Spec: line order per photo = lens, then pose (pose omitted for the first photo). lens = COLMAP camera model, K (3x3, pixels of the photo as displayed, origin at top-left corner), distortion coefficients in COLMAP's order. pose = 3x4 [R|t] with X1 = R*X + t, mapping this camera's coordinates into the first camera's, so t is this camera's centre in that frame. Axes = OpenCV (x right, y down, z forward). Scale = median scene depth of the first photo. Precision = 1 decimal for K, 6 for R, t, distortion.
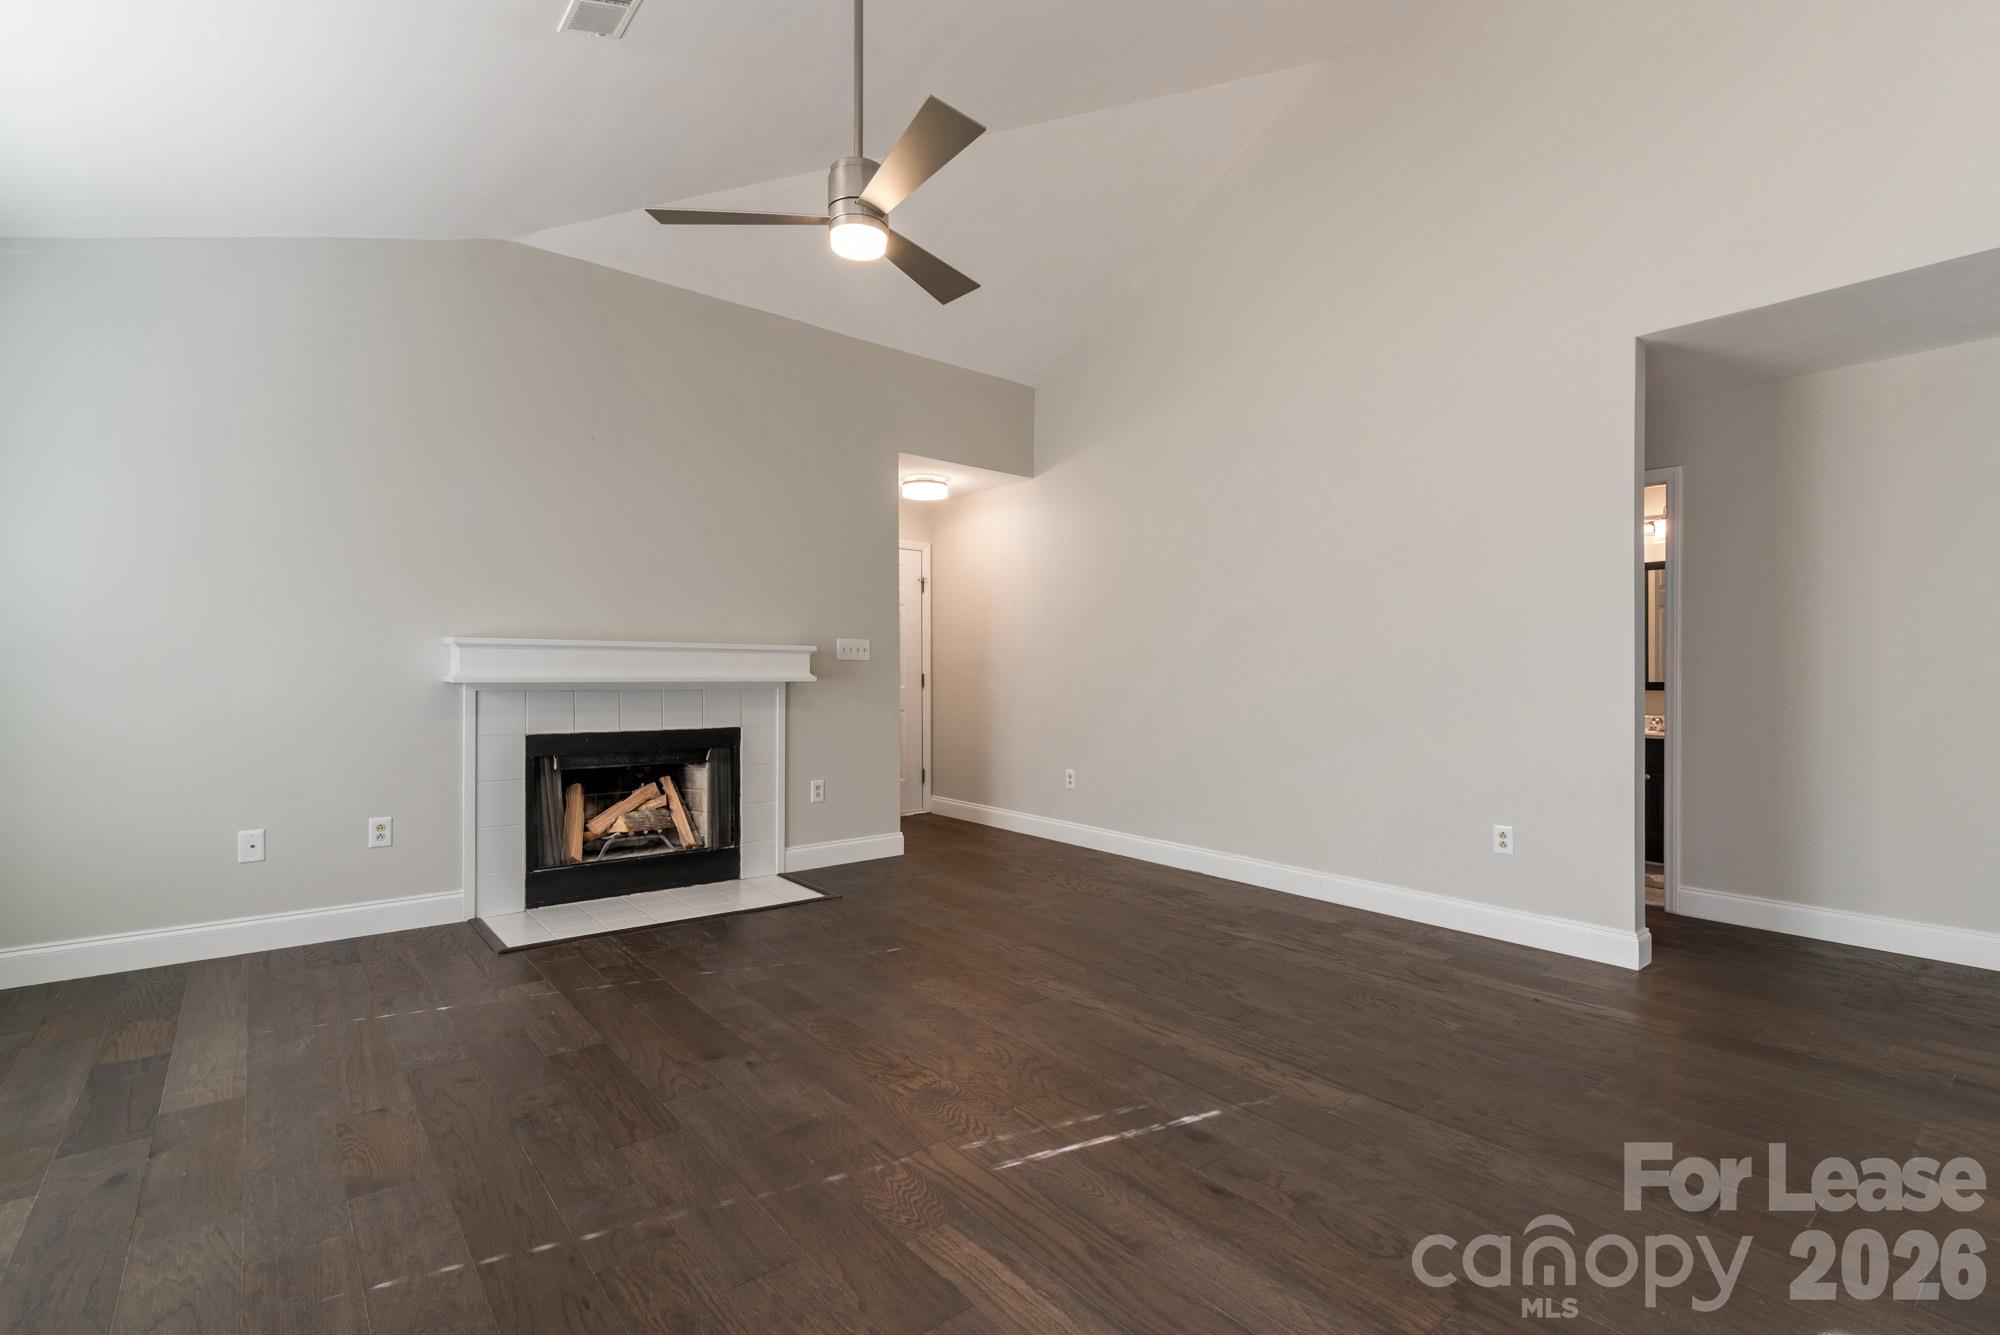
lens RADIAL K [[906.9, 0, 995.9], [0, 906.9, 676.8], [0, 0, 1]] dist [0.001598, 0.000147]
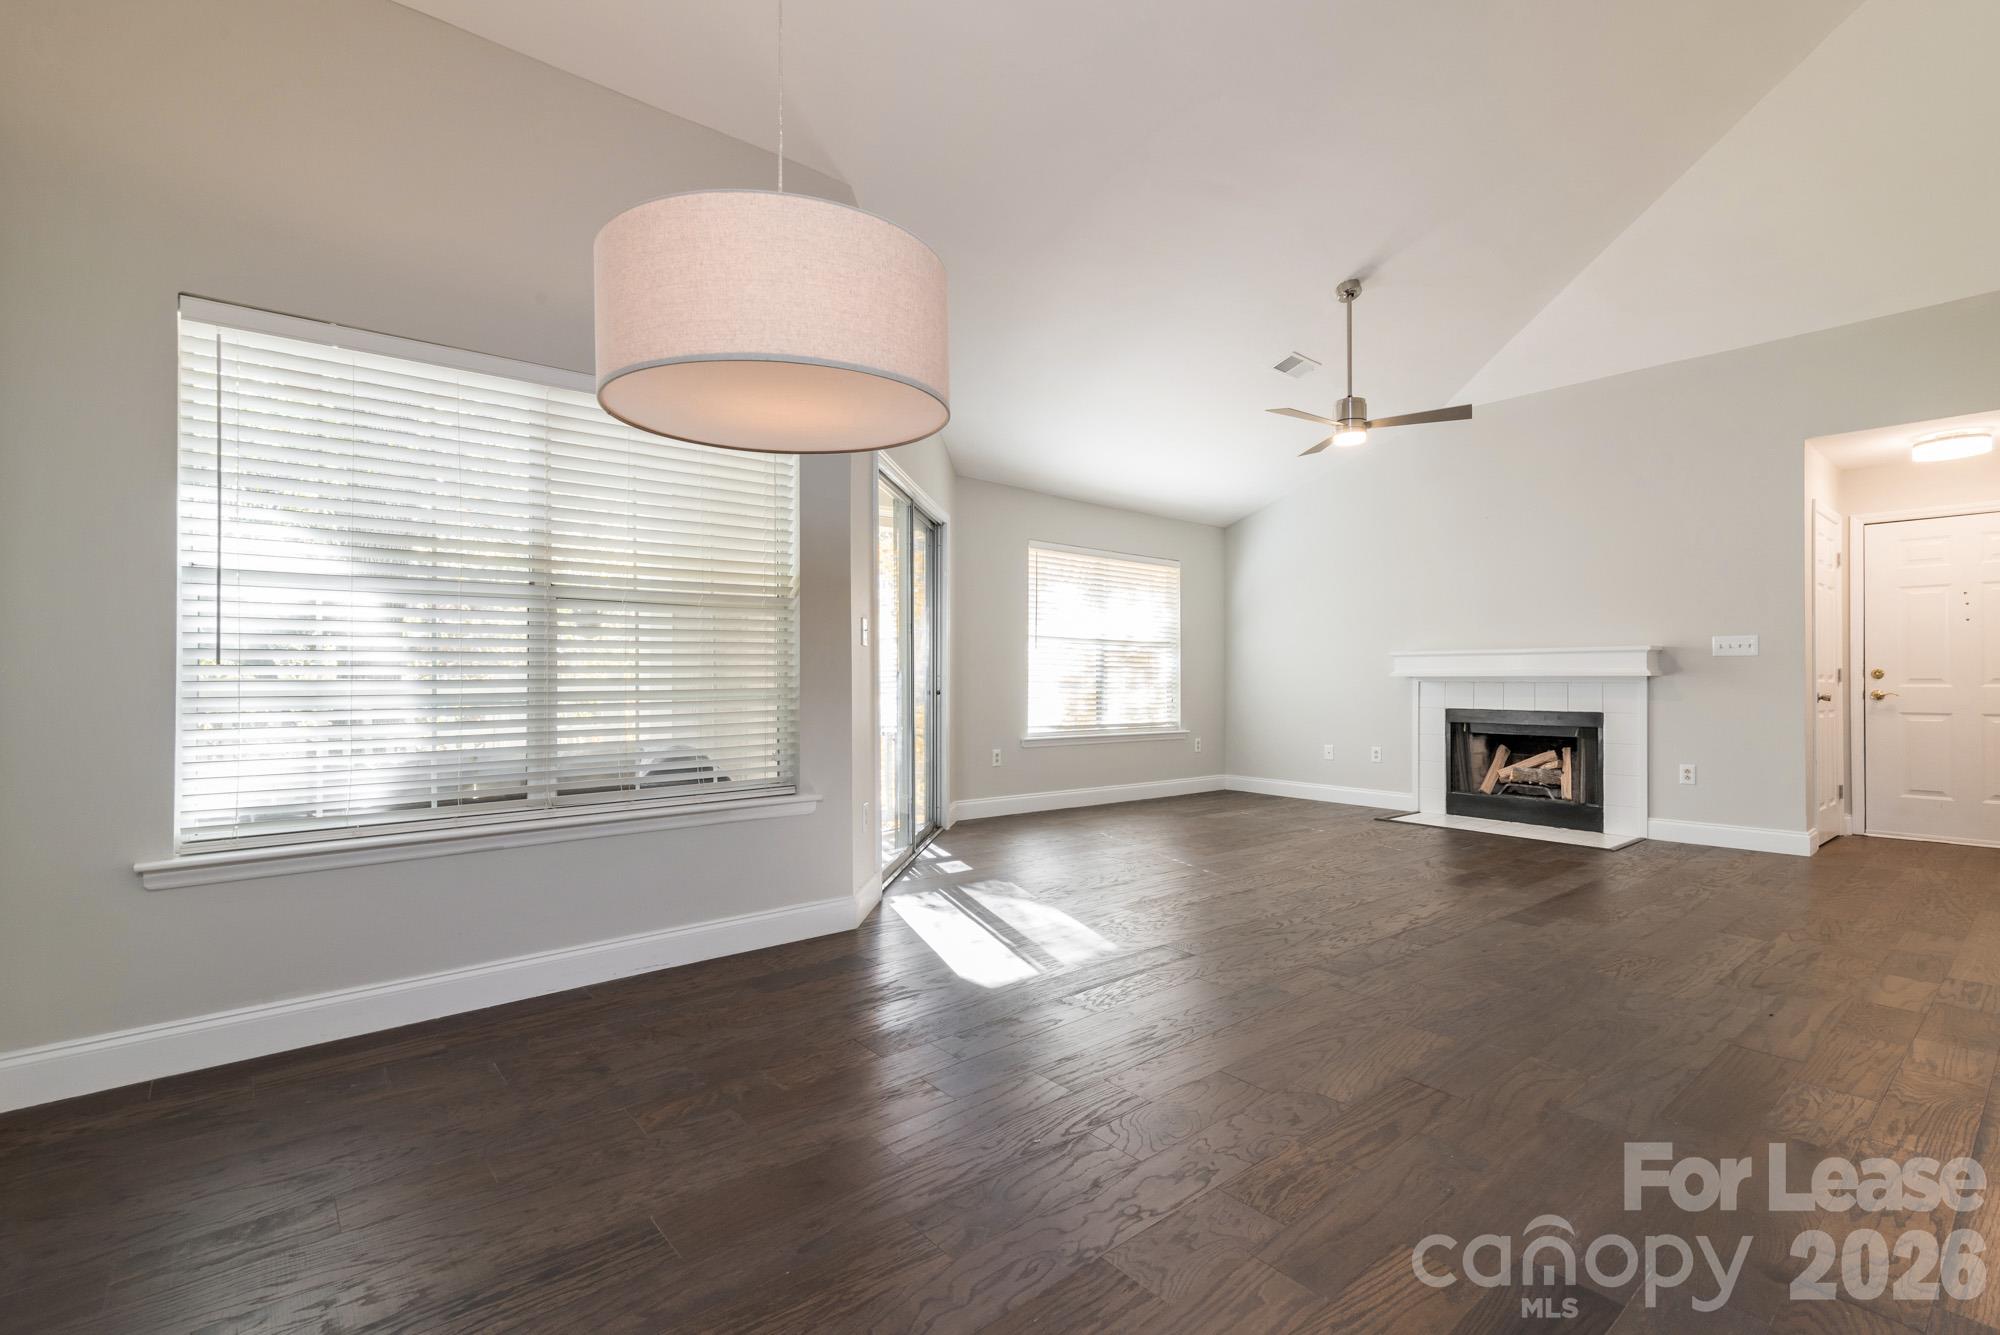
lens RADIAL K [[906.9, 0, 995.6], [0, 906.9, 671.1], [0, 0, 1]] dist [0.001598, 0.000147]
pose [[0.032006, -0.007036, -0.999463, 0.961030], [-0.006680, 0.999951, -0.007253, 0.013430], [0.999465, 0.006909, 0.031957, 0.120819]]
